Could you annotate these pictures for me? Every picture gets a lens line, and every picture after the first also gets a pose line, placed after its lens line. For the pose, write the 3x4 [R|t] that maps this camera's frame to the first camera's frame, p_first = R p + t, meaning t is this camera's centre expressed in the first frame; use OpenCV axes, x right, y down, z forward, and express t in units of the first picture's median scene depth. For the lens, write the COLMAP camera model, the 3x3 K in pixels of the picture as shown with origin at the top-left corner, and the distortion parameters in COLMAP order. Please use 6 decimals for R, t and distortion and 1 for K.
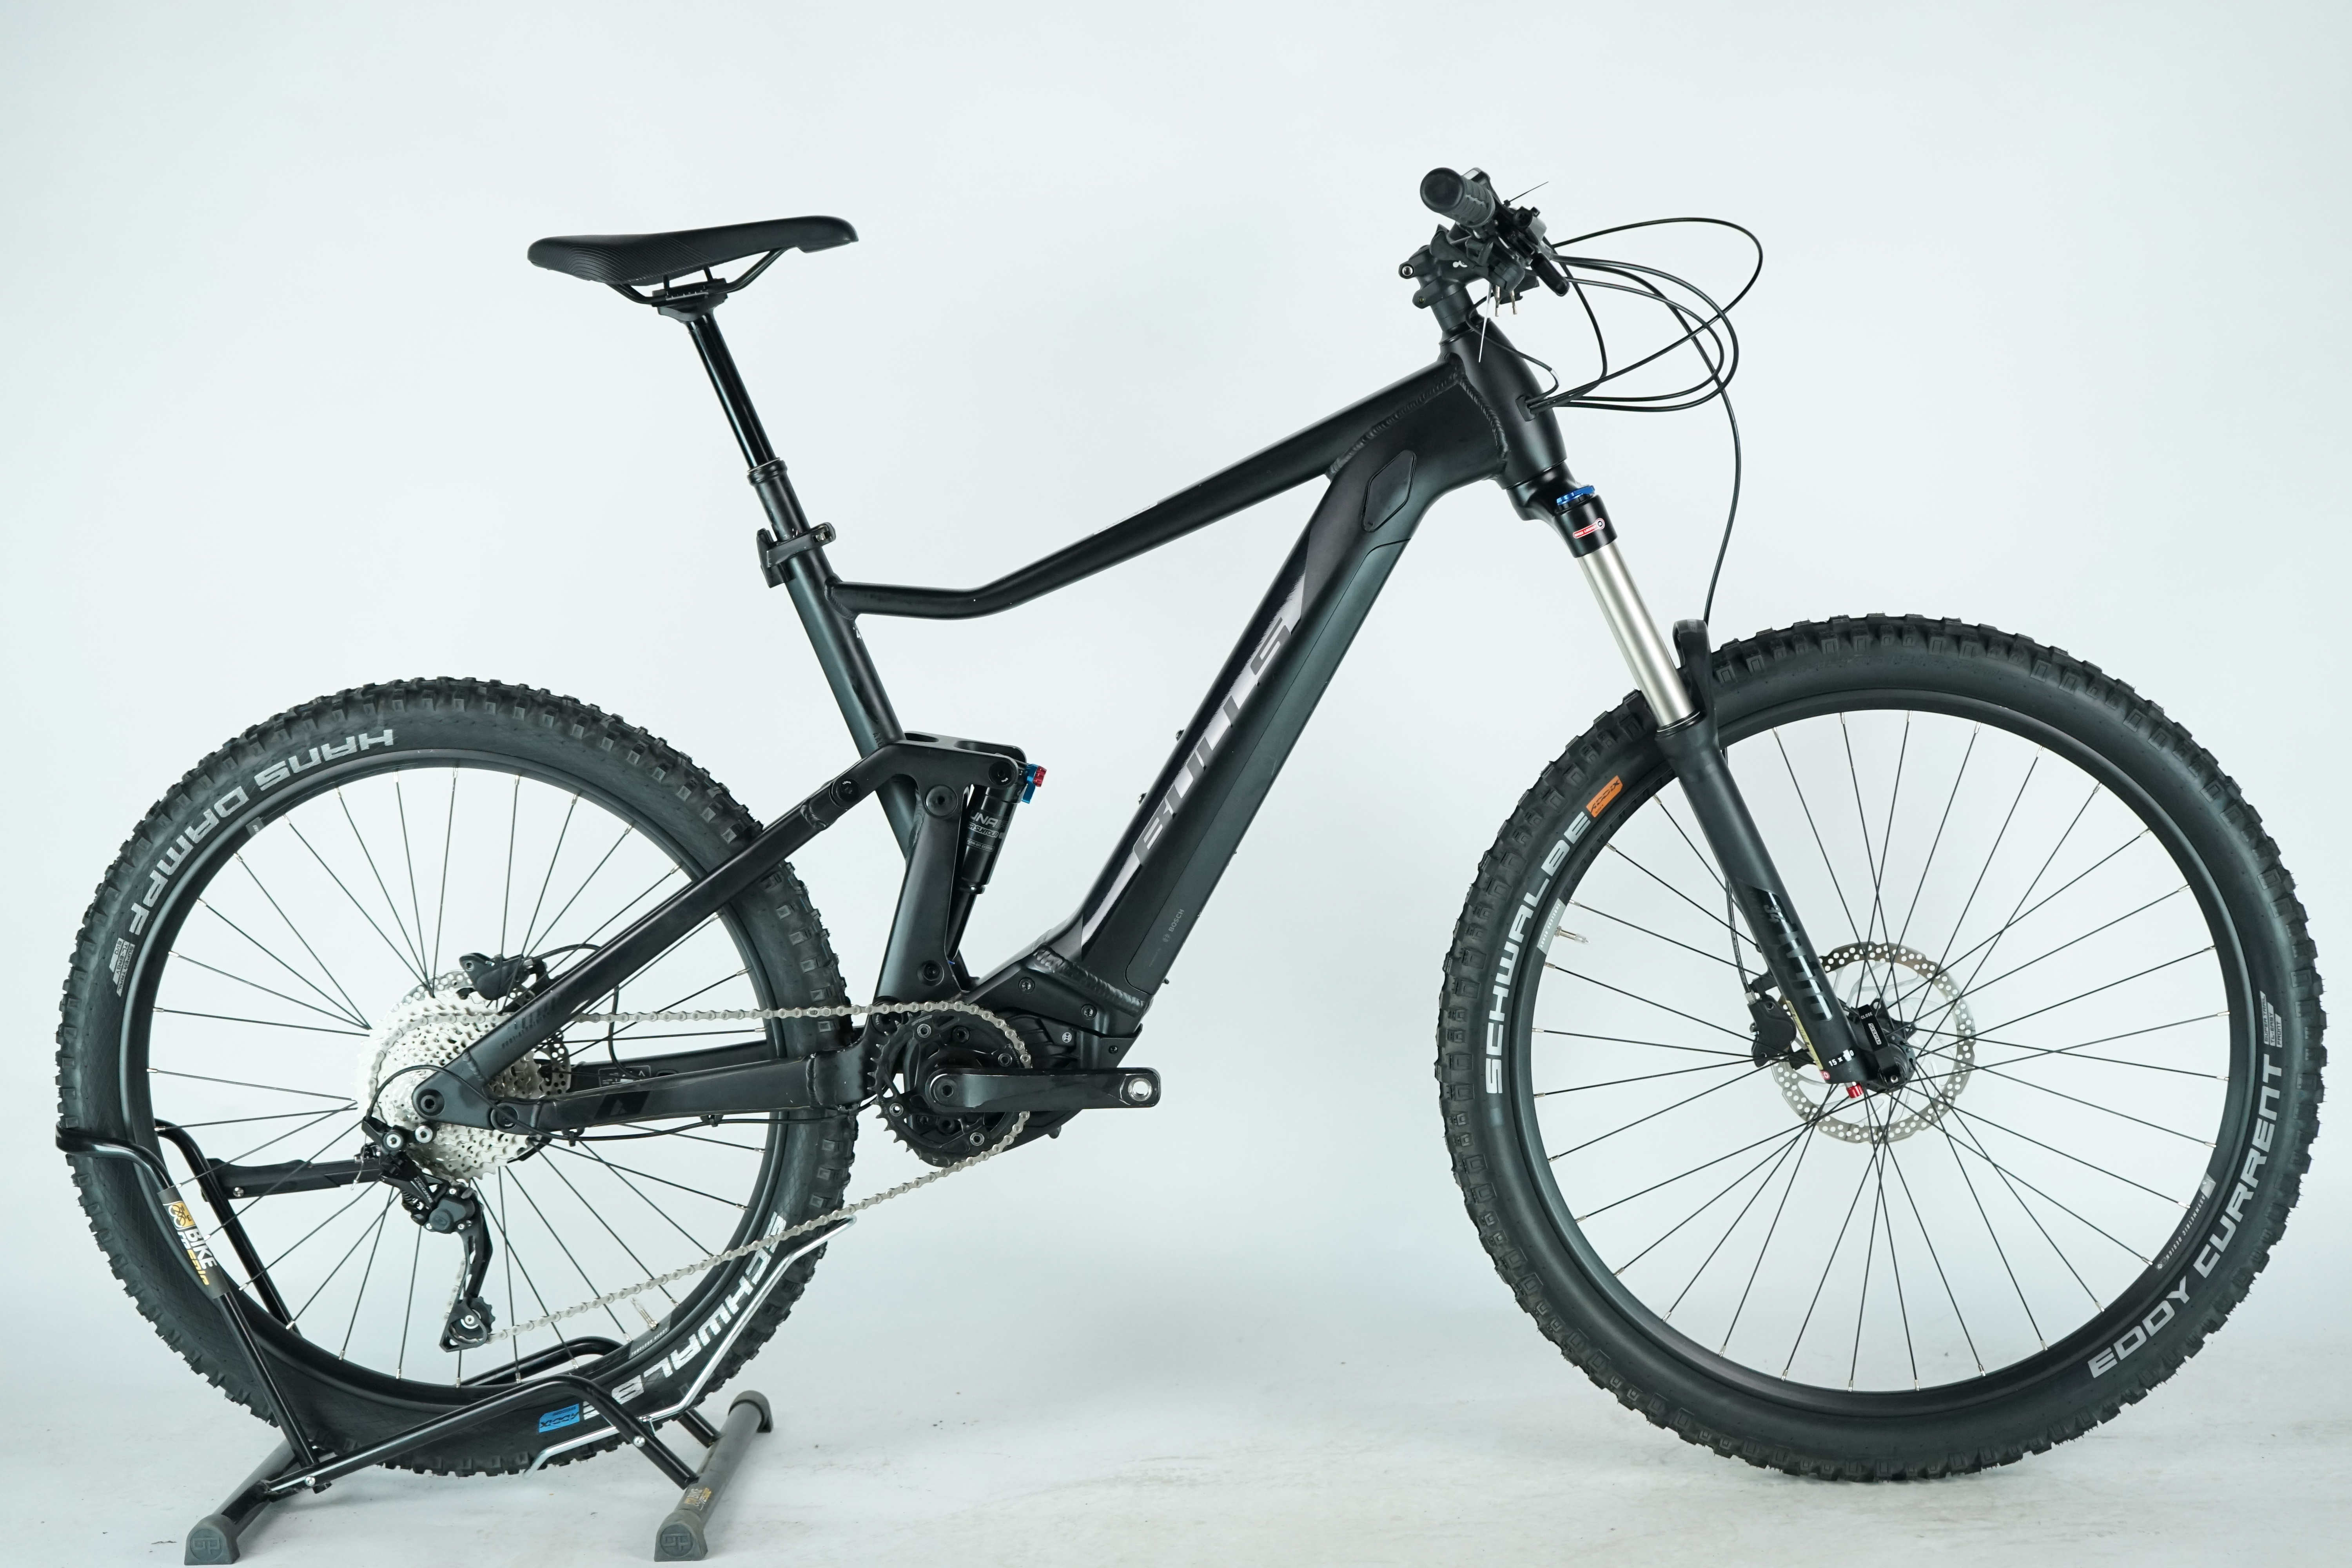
lens RADIAL K [[3749.3, 0, 1176.0], [0, 3749.3, 784.0], [0, 0, 1]] dist [-0.033769, -0.075090]
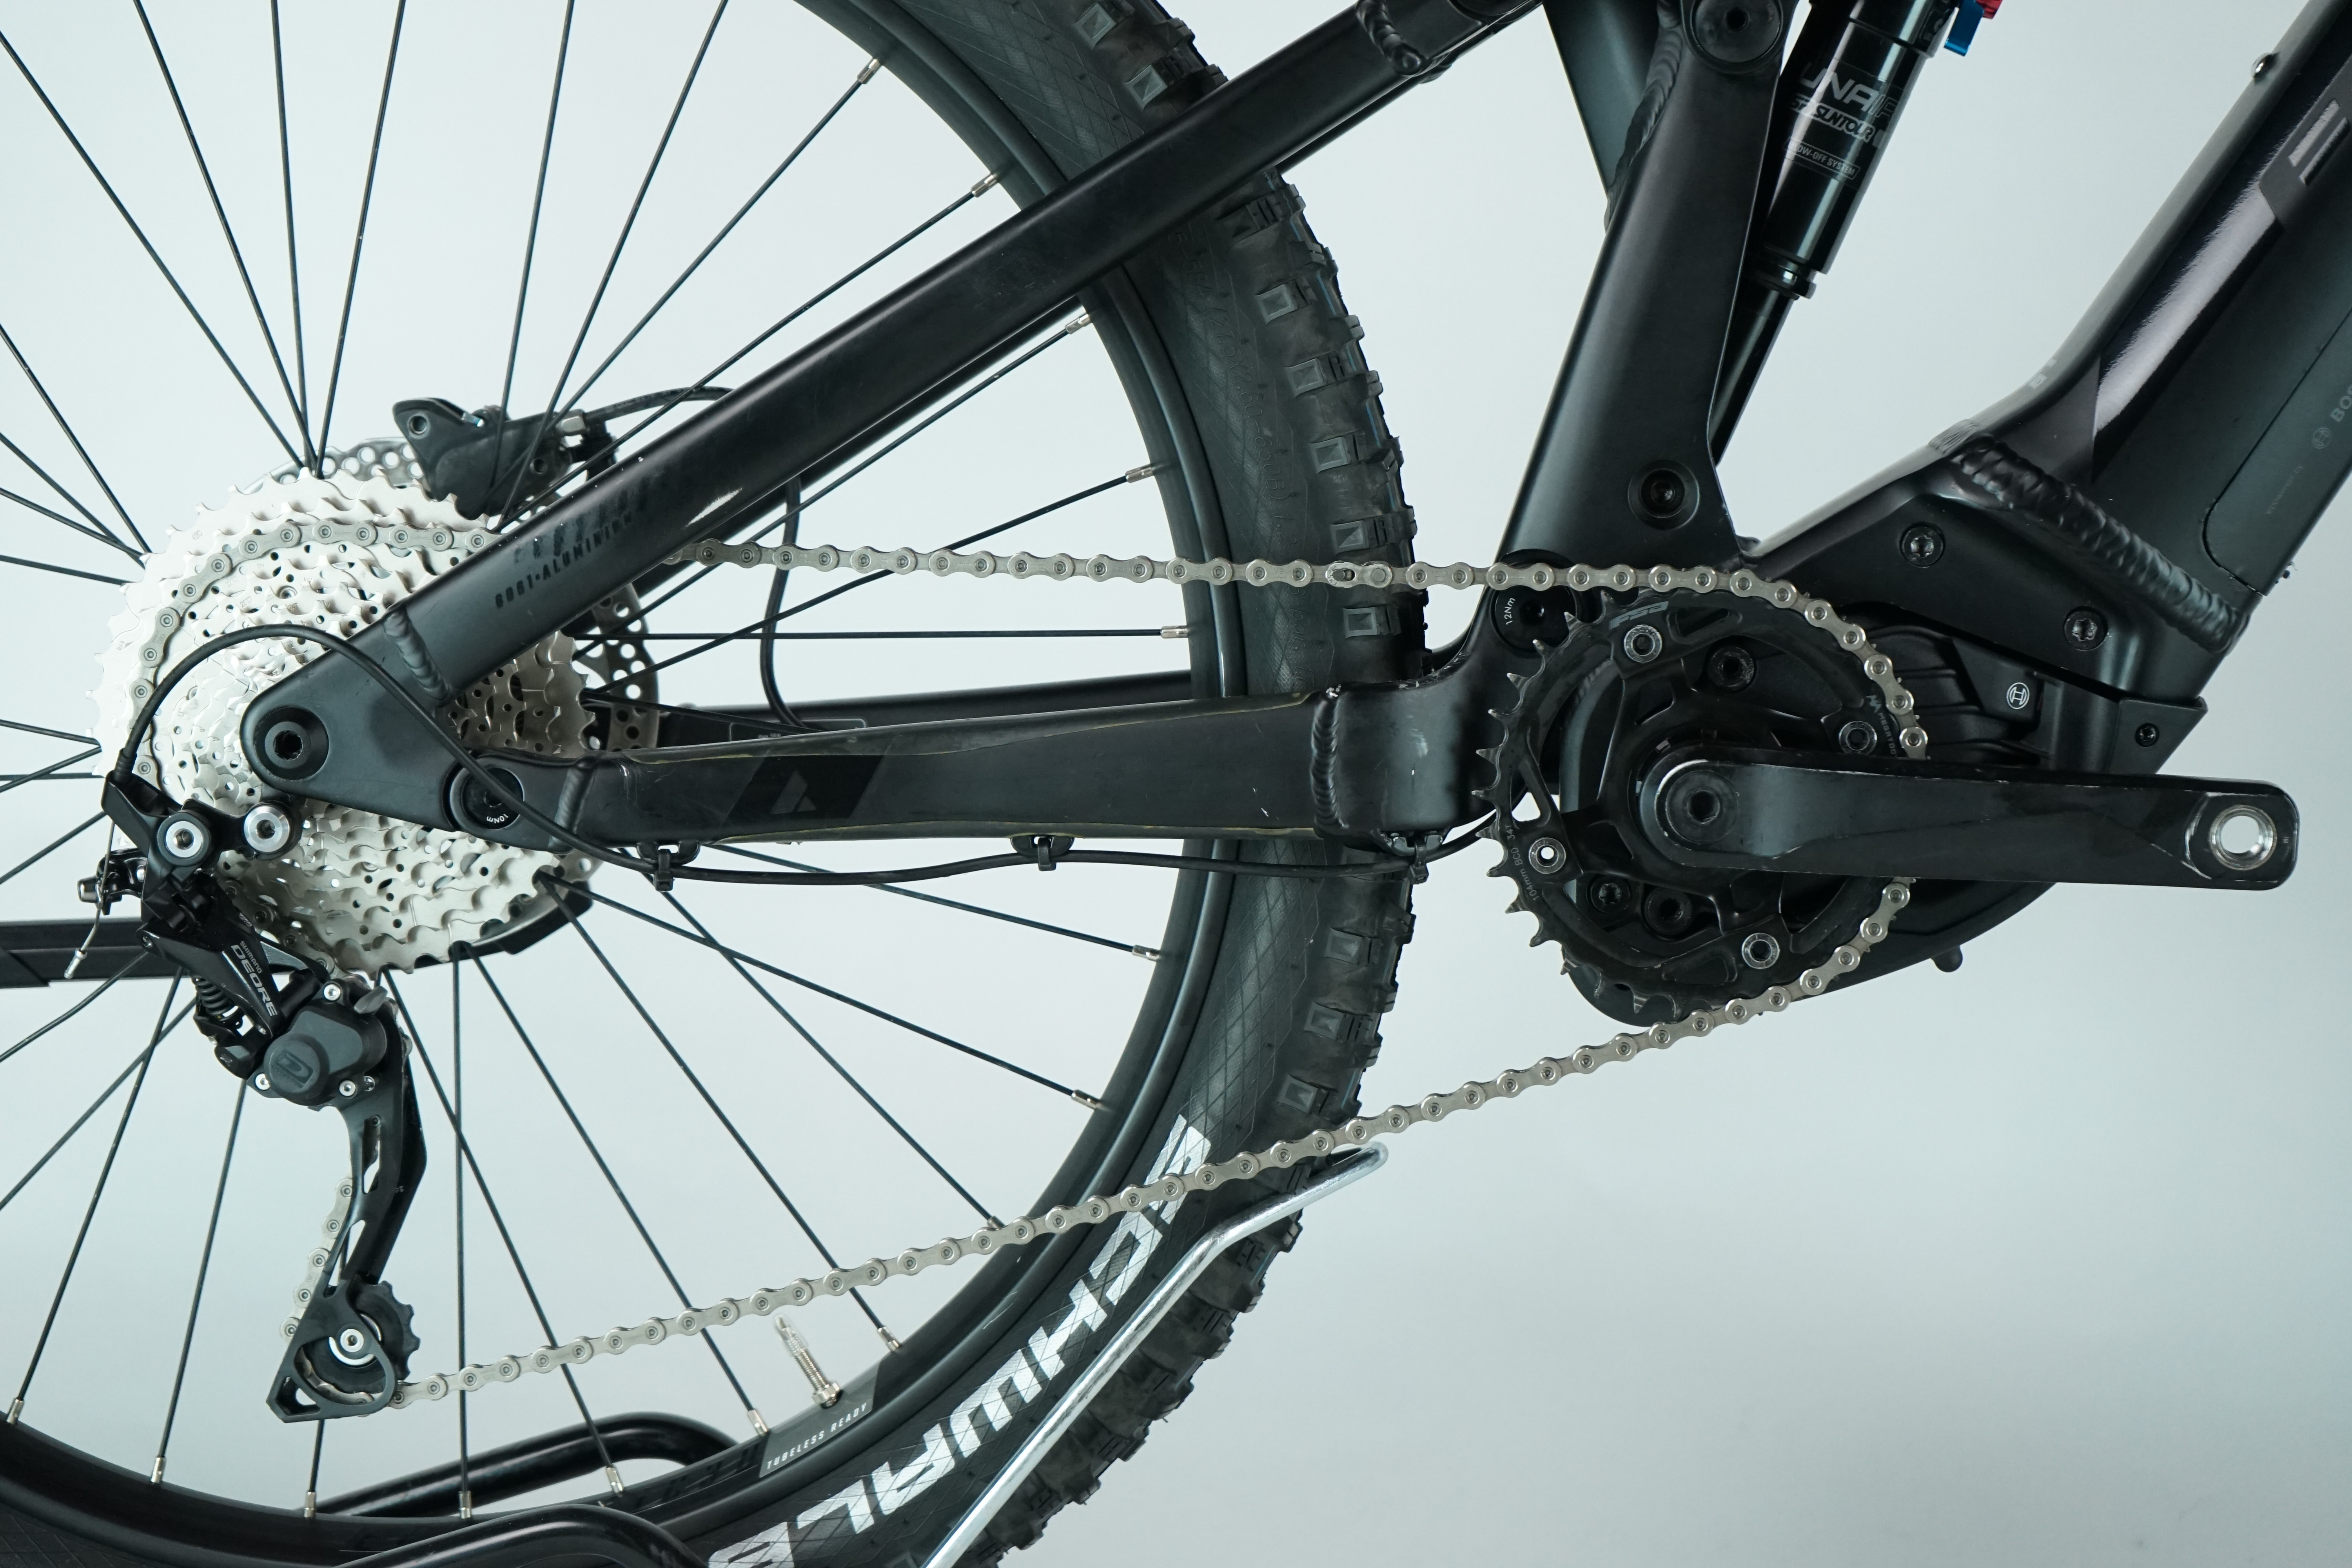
lens RADIAL K [[4913.7, 0, 1176.0], [0, 4913.7, 784.0], [0, 0, 1]] dist [-0.052322, -0.061023]
pose [[0.997003, 0.072891, -0.025926, -0.098844], [-0.072921, 0.997338, -0.000214, 0.082603], [0.025842, 0.002104, 0.999664, 0.516369]]
